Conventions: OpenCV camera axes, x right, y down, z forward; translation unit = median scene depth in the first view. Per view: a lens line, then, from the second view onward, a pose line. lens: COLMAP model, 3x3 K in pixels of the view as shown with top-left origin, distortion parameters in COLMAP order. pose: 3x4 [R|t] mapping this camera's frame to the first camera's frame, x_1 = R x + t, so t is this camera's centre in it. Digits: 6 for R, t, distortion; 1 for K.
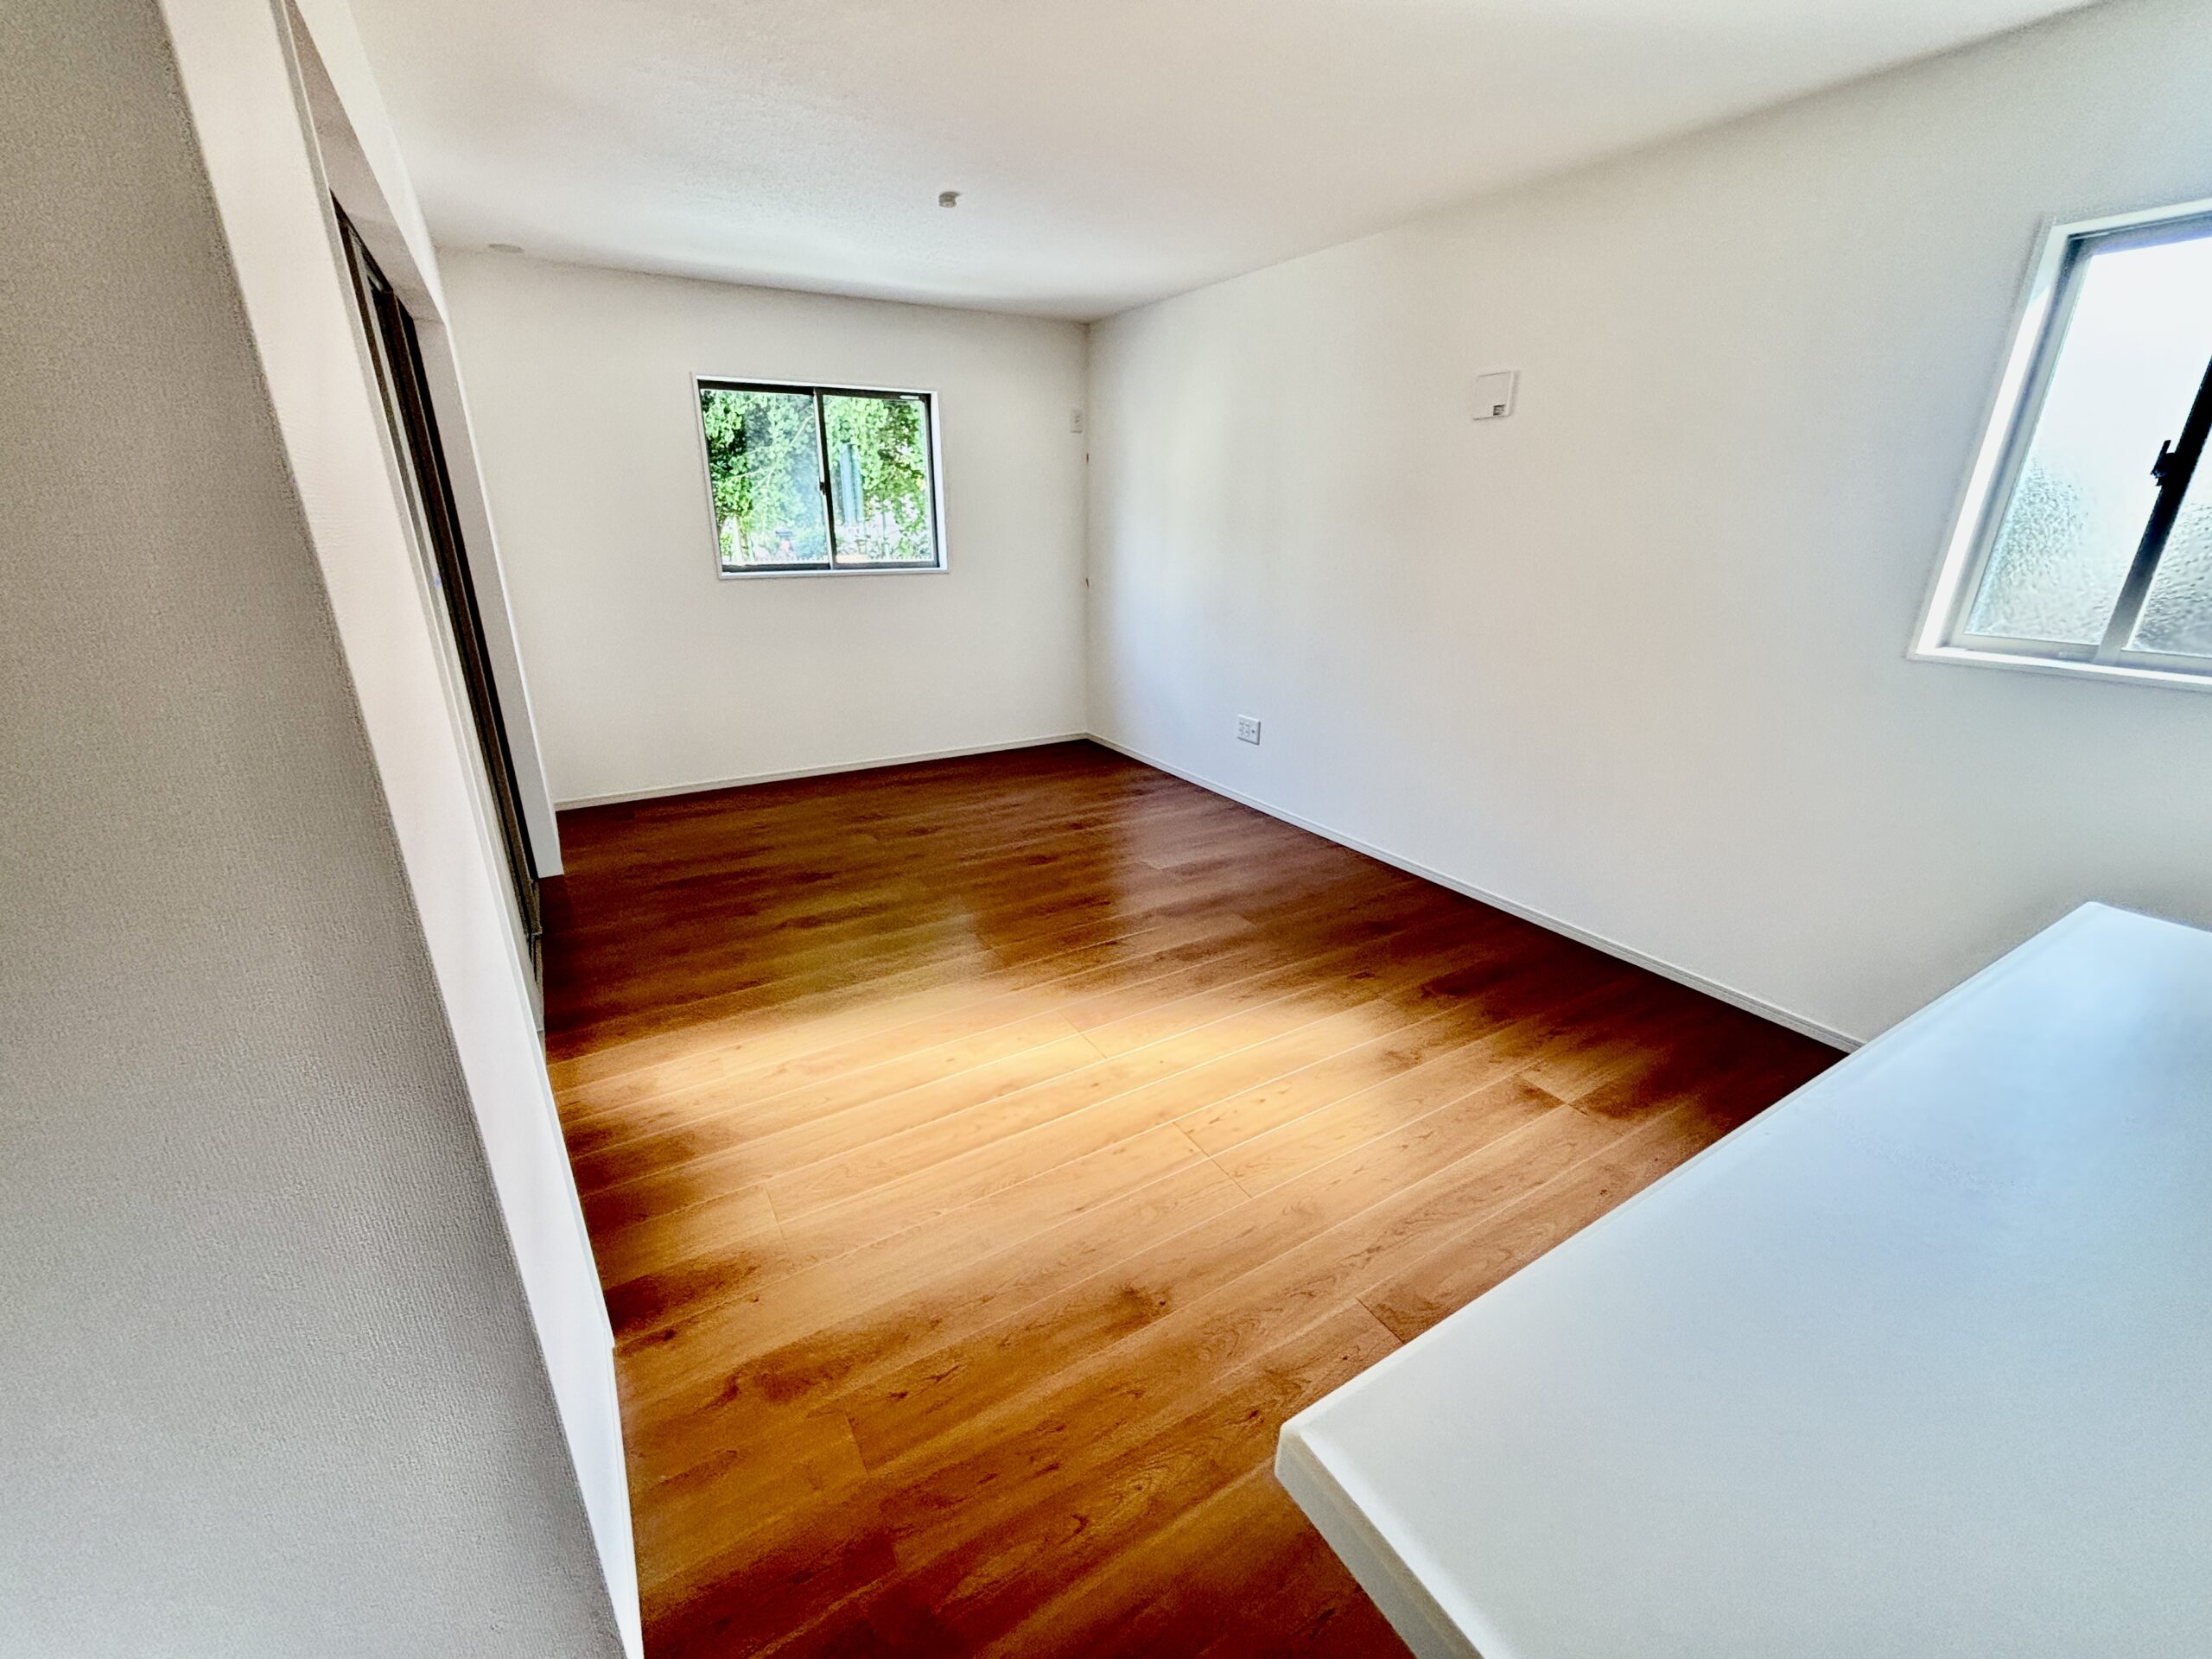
lens RADIAL K [[892.3, 0, 1098.0], [0, 892.3, 833.5], [0, 0, 1]] dist [-0.001779, 0.000034]
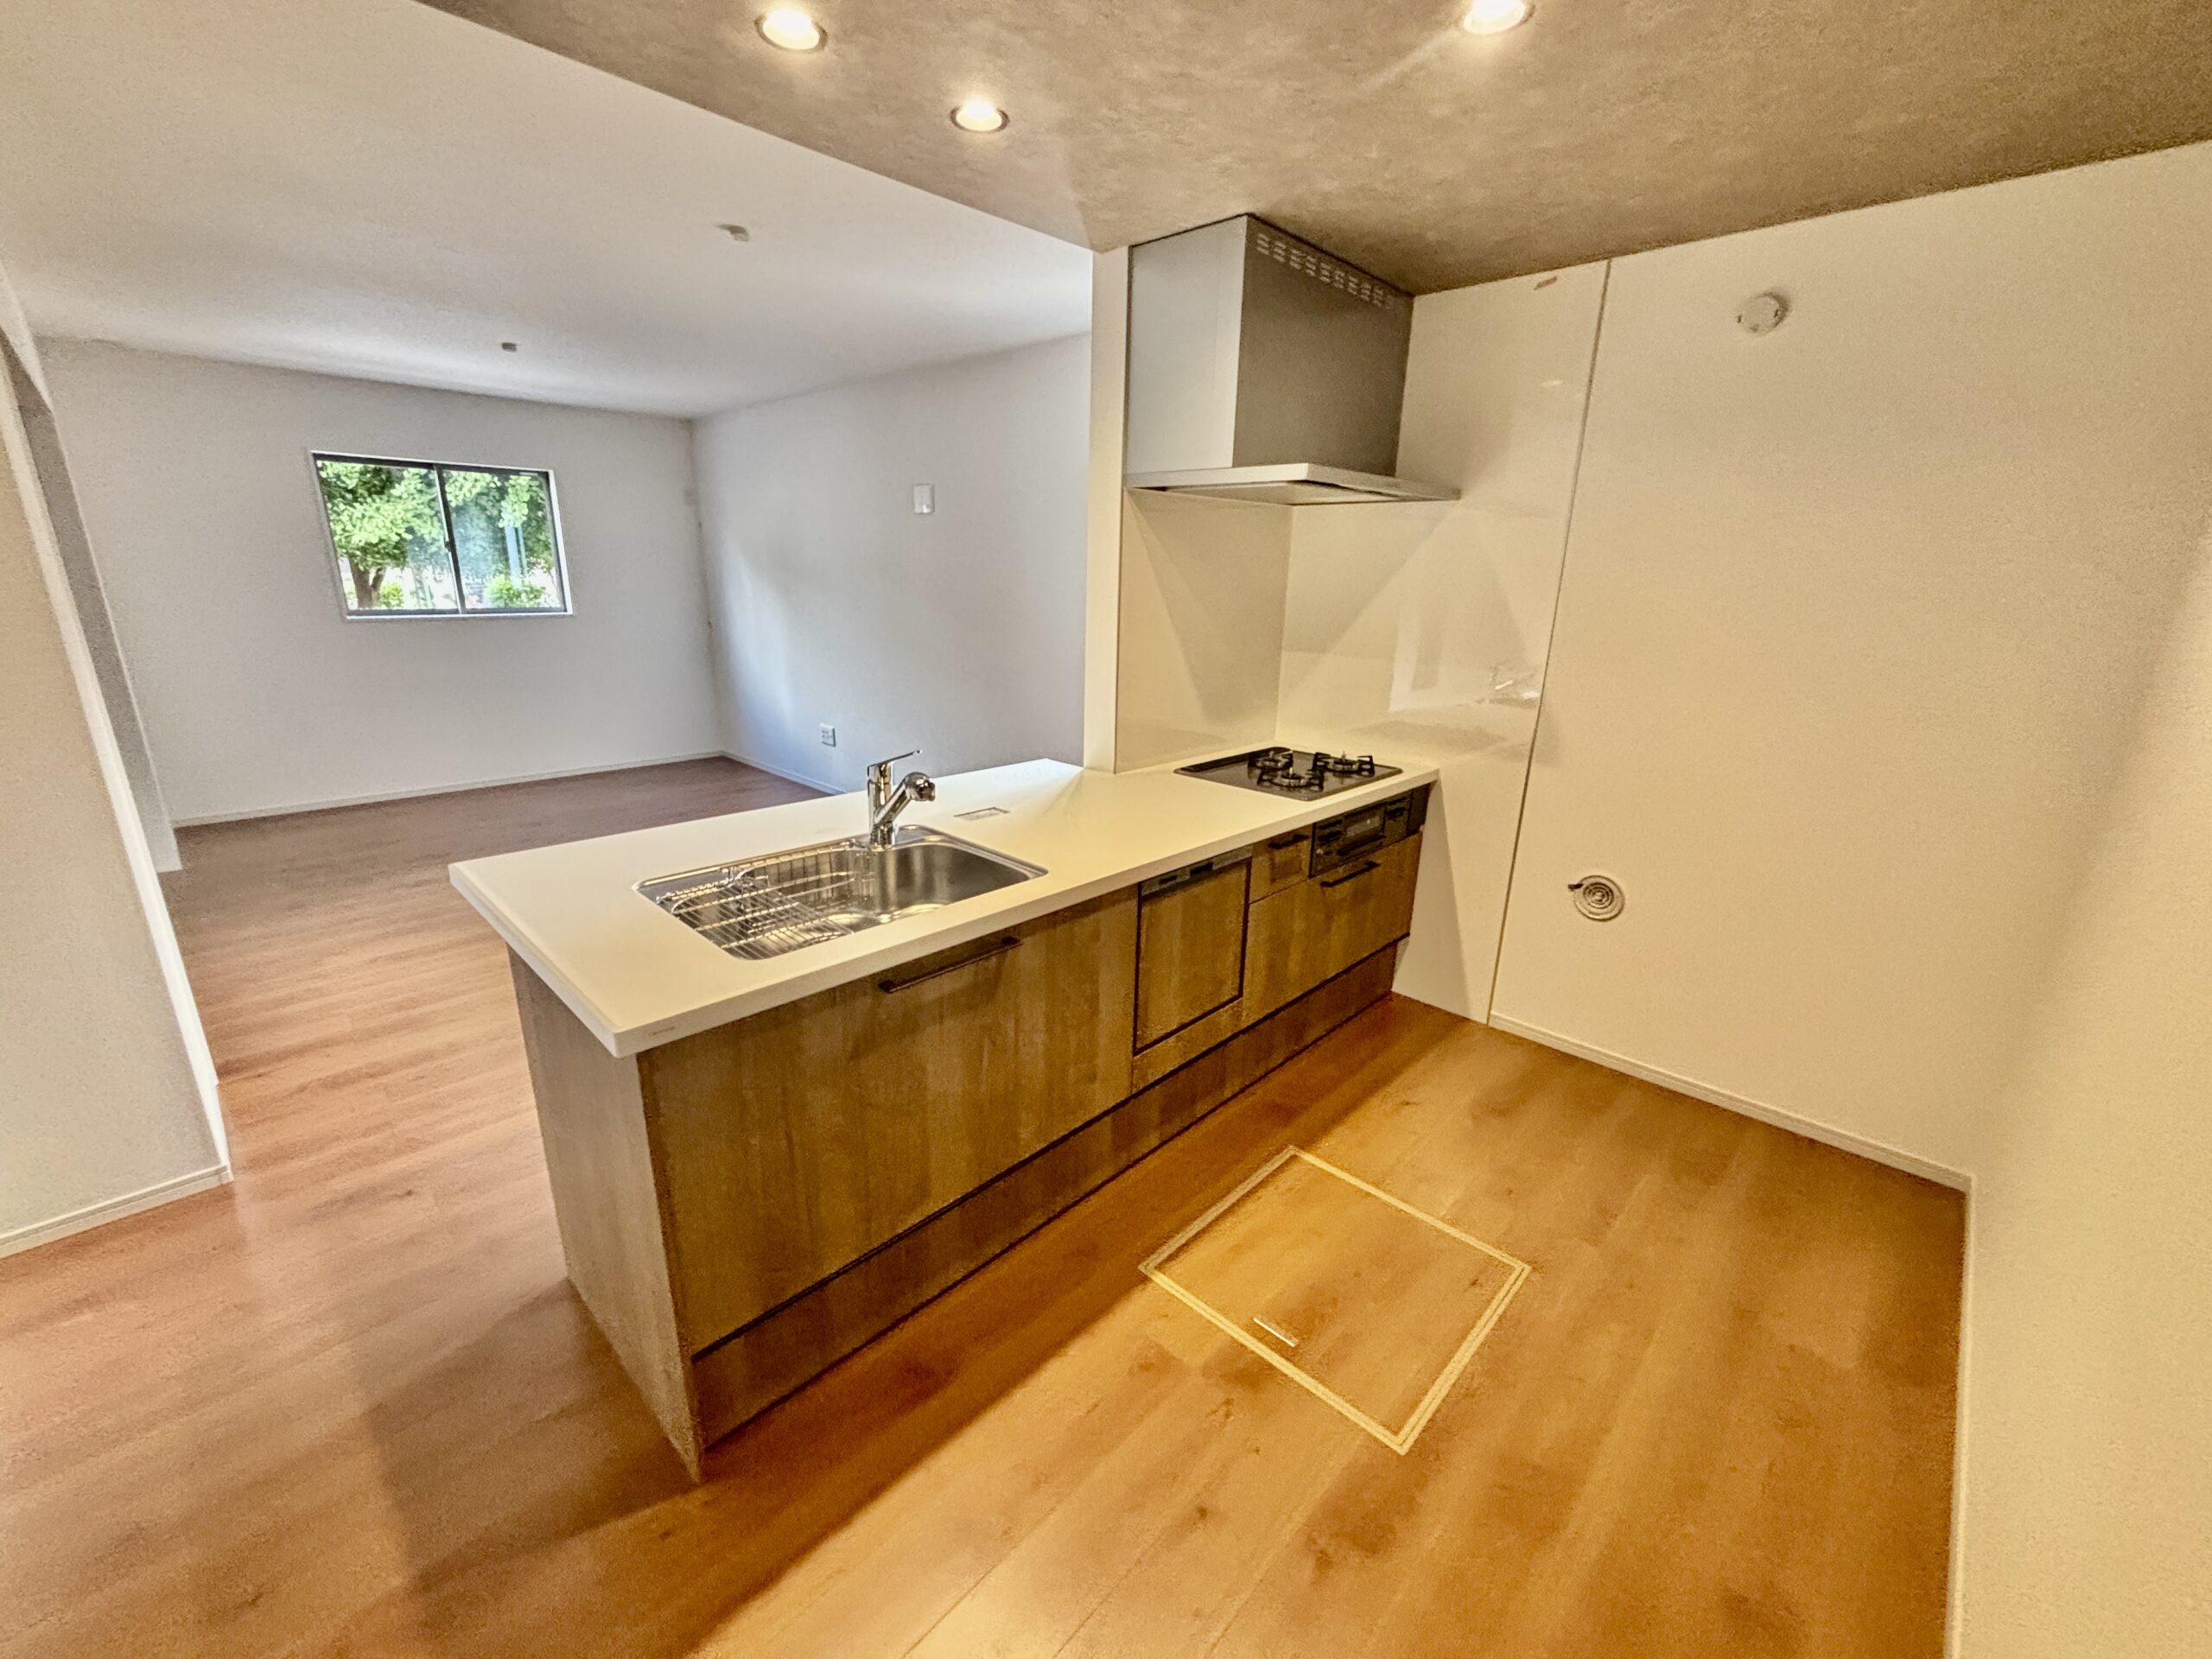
lens RADIAL K [[886.5, 0, 1097.8], [0, 886.5, 833.4], [0, 0, 1]] dist [0.013498, 0.000101]
pose [[0.968382, -0.059618, 0.242244, 0.341650], [0.071227, 0.996680, -0.039445, 0.159557], [-0.239088, 0.055453, 0.969413, -0.528060]]
